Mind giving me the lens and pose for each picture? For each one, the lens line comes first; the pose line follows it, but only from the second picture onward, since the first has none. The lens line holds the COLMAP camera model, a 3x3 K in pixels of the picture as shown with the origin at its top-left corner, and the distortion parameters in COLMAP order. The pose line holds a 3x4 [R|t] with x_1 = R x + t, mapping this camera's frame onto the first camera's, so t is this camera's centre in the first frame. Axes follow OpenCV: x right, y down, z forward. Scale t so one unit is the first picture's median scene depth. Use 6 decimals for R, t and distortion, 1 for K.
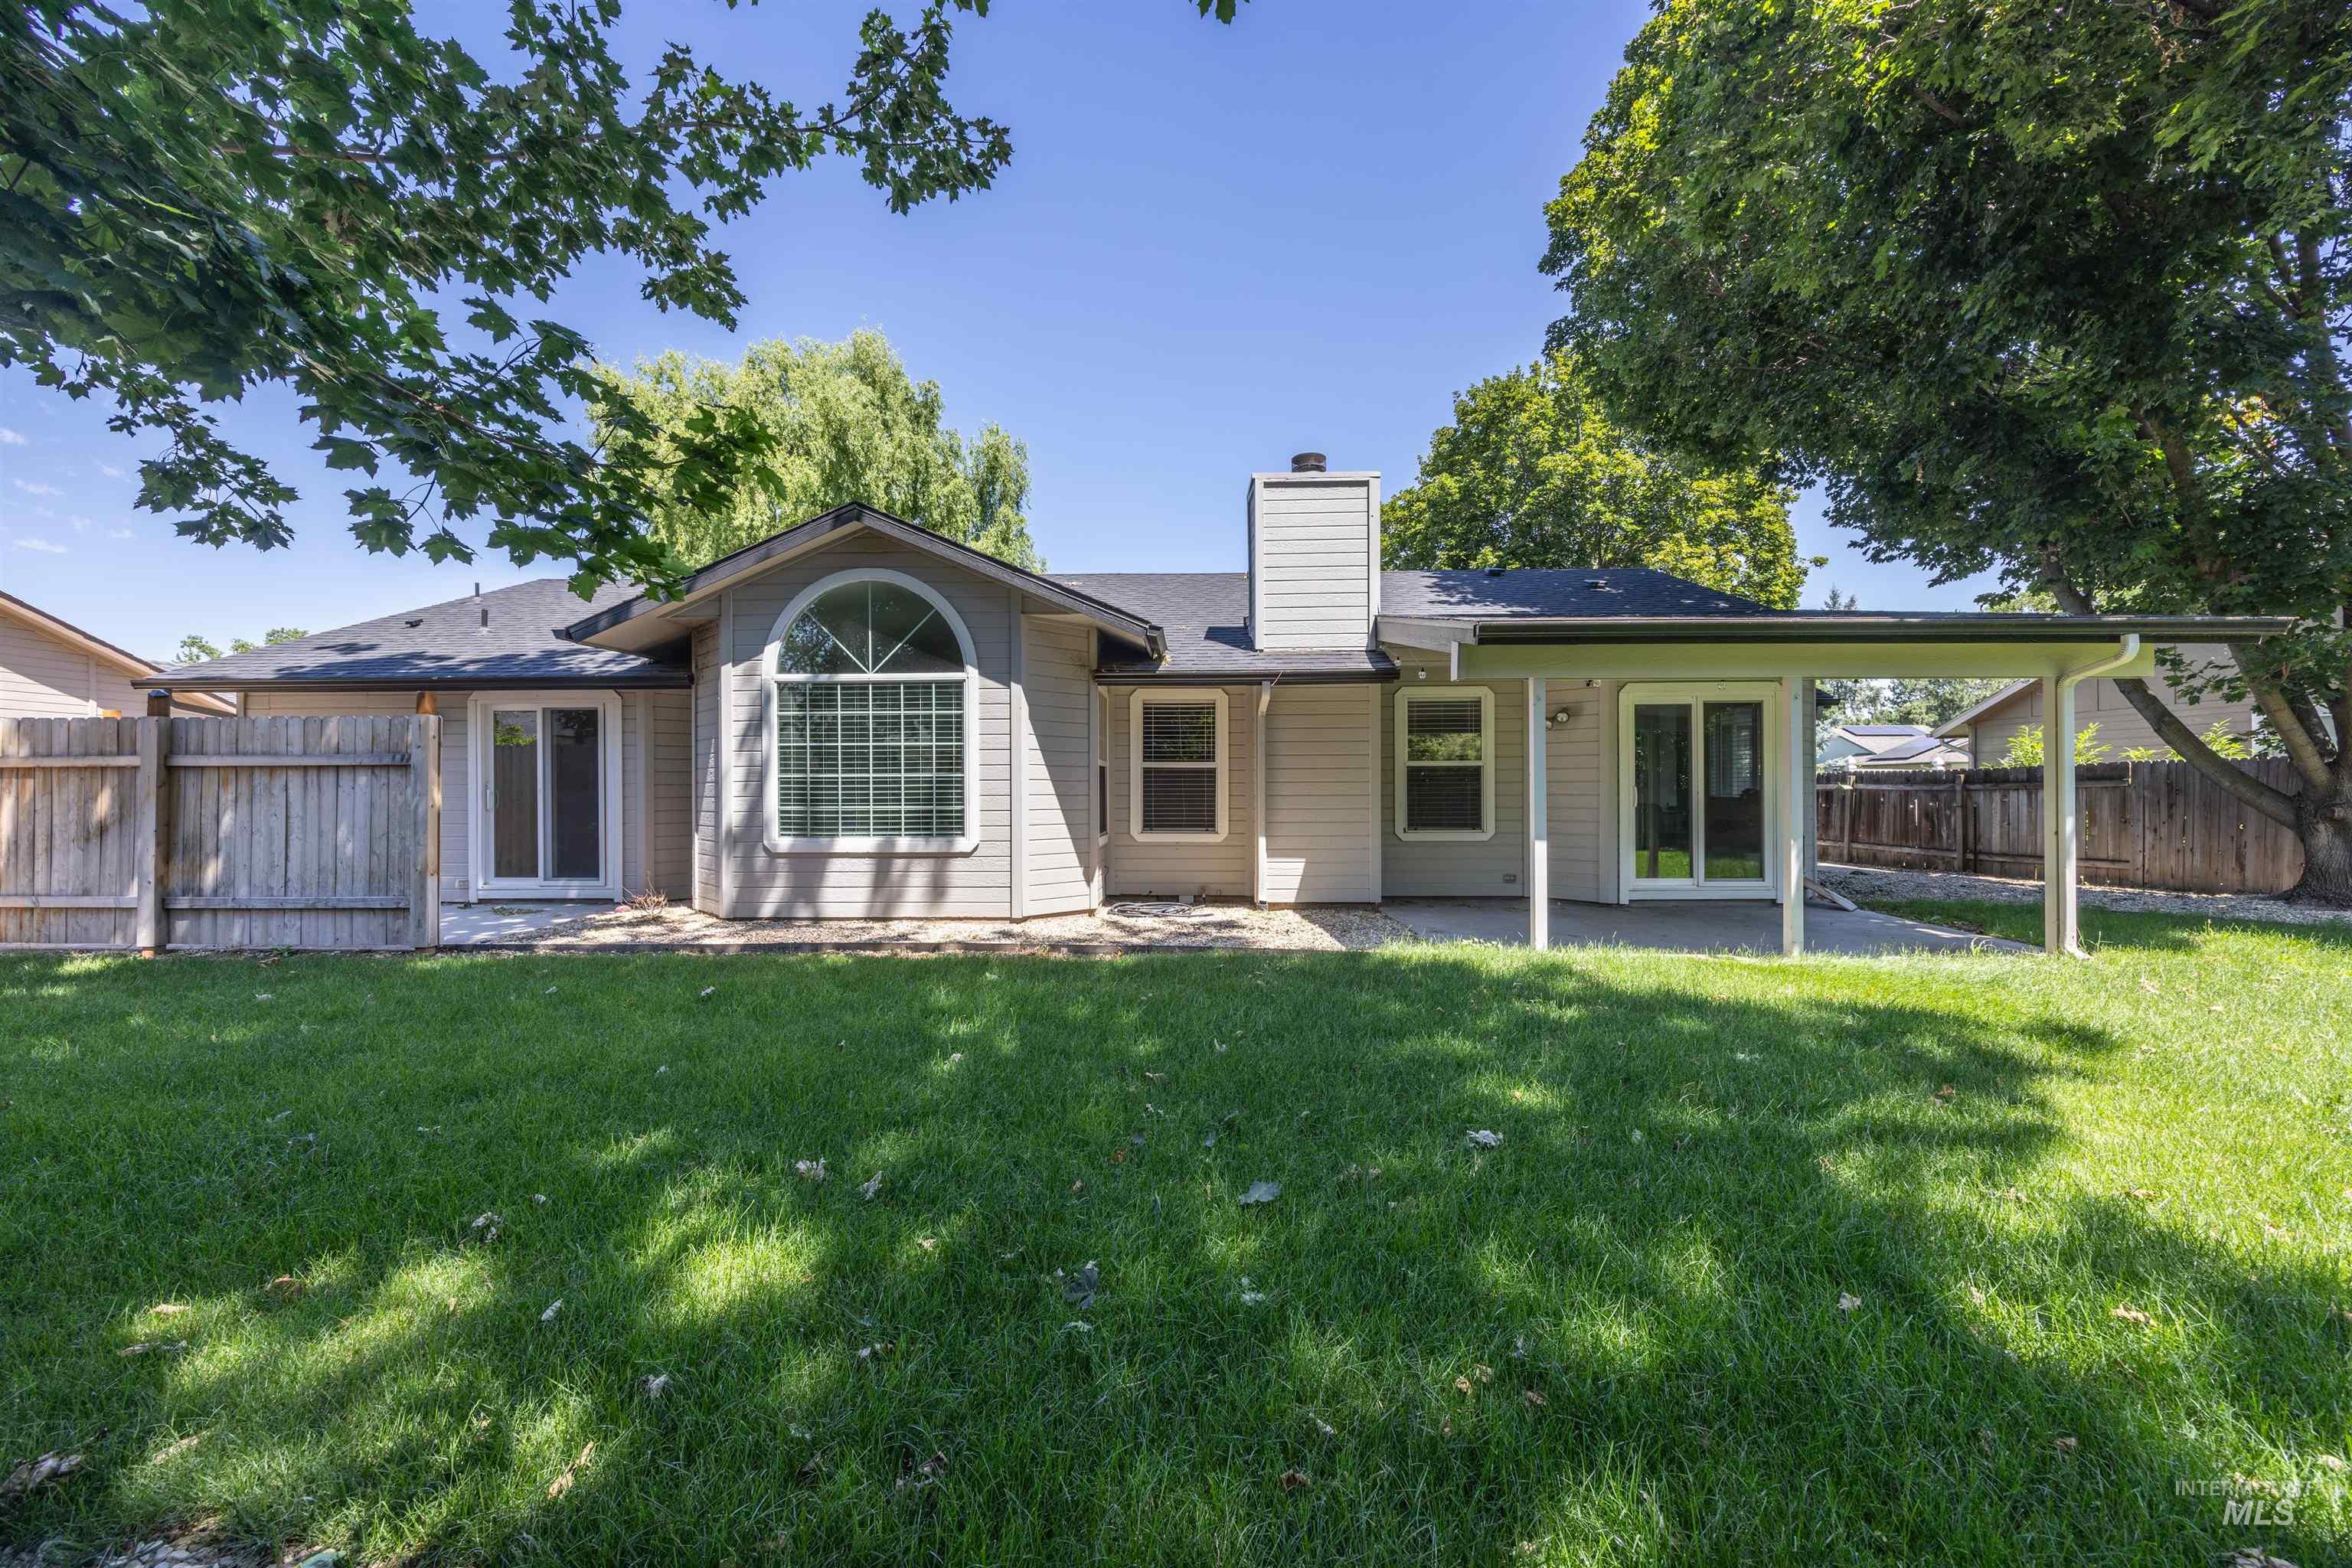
lens RADIAL K [[913.5, 0, 1176.5], [0, 913.5, 787.1], [0, 0, 1]] dist [-0.000931, 0.000092]
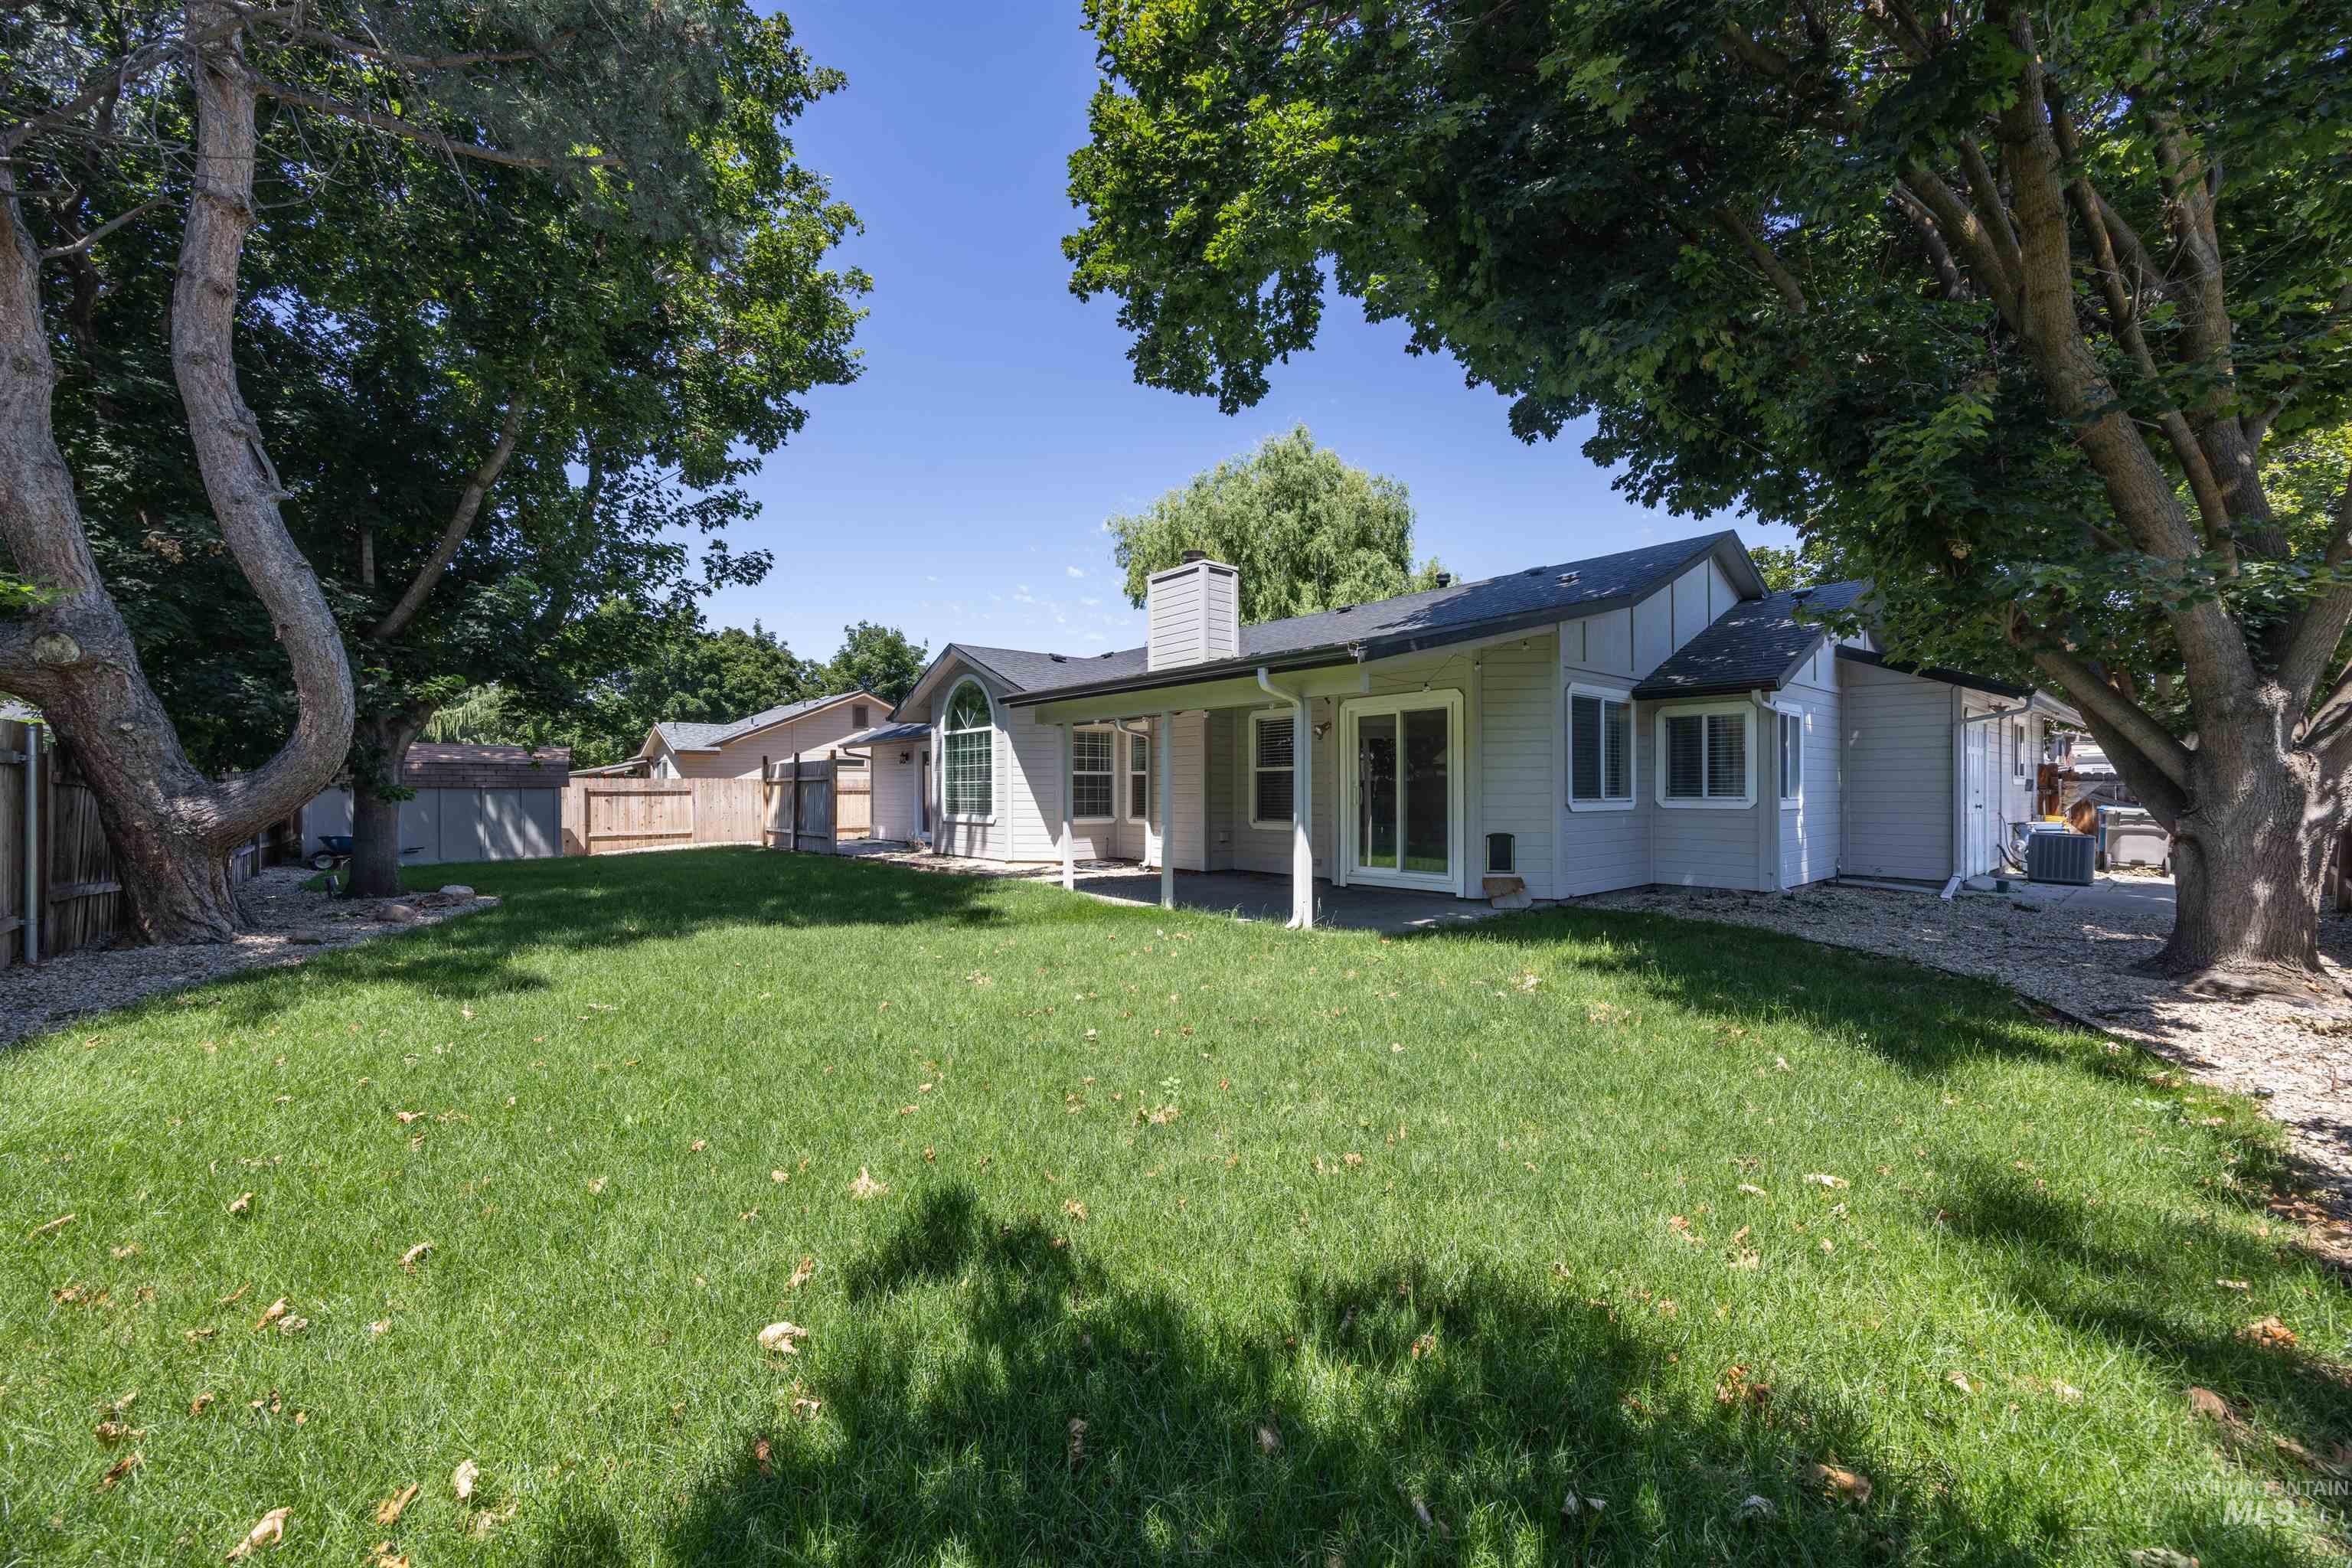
lens RADIAL K [[913.5, 0, 1166.5], [0, 913.5, 782.7], [0, 0, 1]] dist [-0.000931, 0.000092]
pose [[0.660104, -0.002407, -0.751170, 1.384750], [0.006374, 0.999977, 0.002398, -0.013368], [0.751147, -0.006371, 0.660104, 0.047871]]
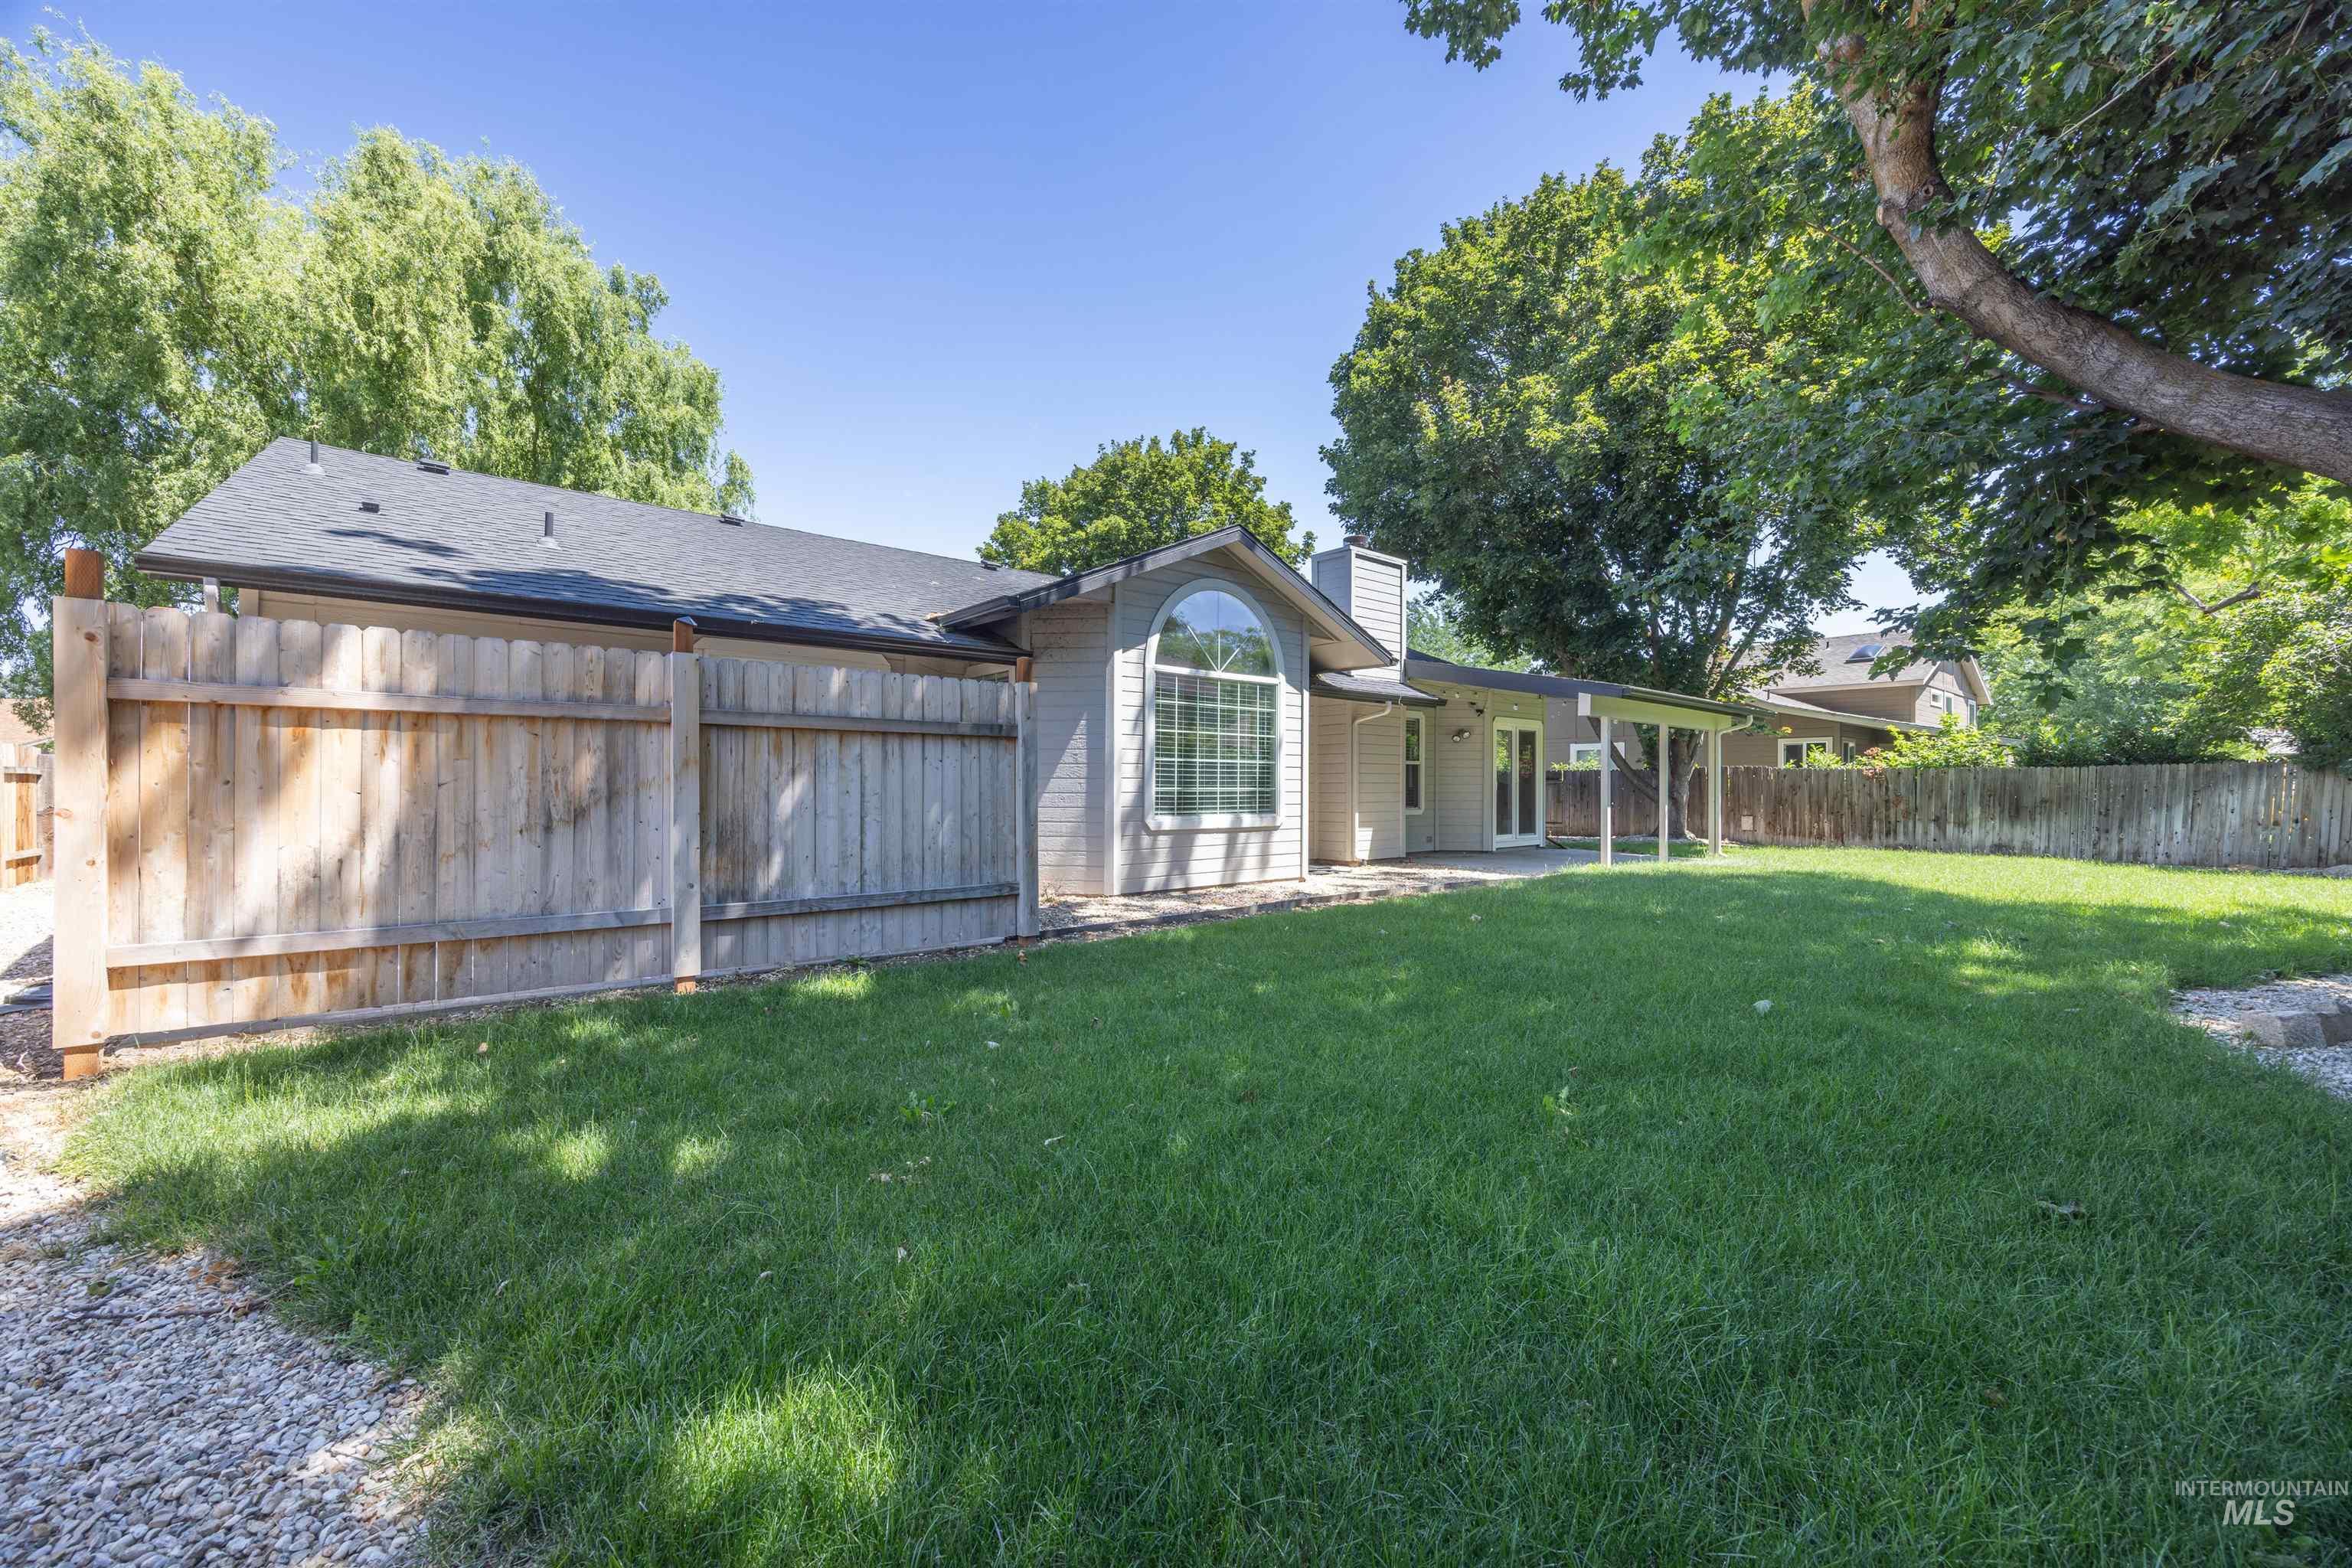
lens RADIAL K [[913.5, 0, 1172.9], [0, 913.5, 789.5], [0, 0, 1]] dist [-0.000931, 0.000092]
pose [[0.738923, 0.004400, 0.673776, -1.155770], [-0.006155, 0.999981, 0.000220, 0.023355], [-0.673762, -0.004310, 0.738936, 0.193474]]
